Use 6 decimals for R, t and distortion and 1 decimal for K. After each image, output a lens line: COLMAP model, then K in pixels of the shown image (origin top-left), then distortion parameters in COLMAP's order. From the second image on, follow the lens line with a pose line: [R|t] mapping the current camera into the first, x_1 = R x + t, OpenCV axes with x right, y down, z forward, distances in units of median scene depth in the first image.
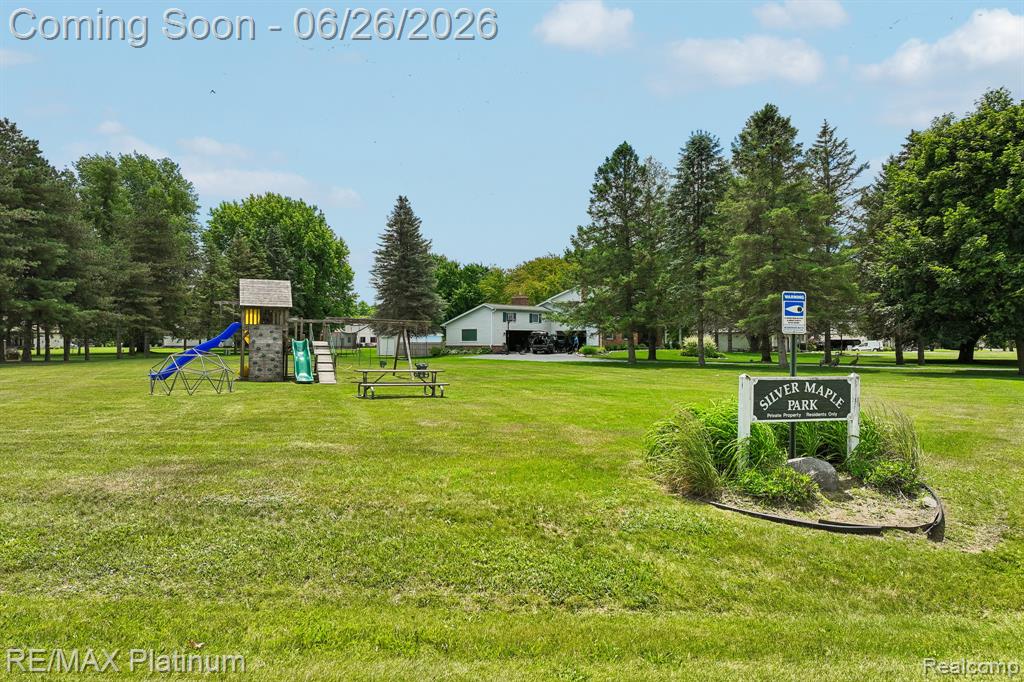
lens RADIAL K [[712.2, 0, 512.4], [0, 712.2, 339.9], [0, 0, 1]] dist [0.005435, 0.003513]
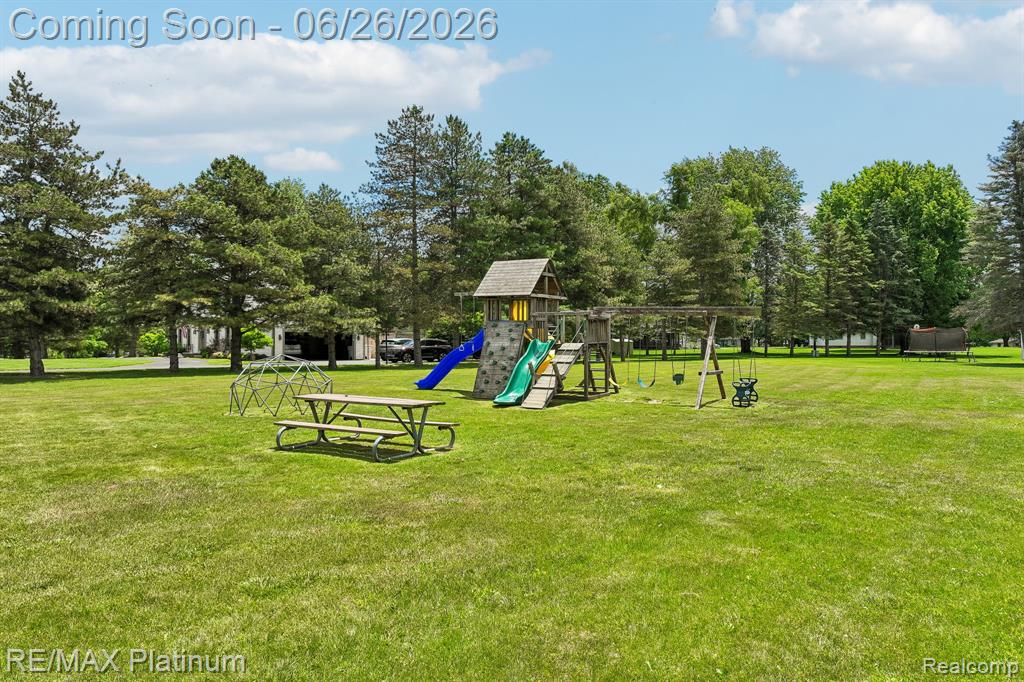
lens RADIAL K [[712.2, 0, 508.7], [0, 712.2, 342.6], [0, 0, 1]] dist [0.005435, 0.003513]
pose [[0.598718, -0.004962, -0.800945, 0.075444], [0.008433, 0.999964, 0.000109, 0.000394], [0.800916, -0.006820, 0.598738, 0.180739]]
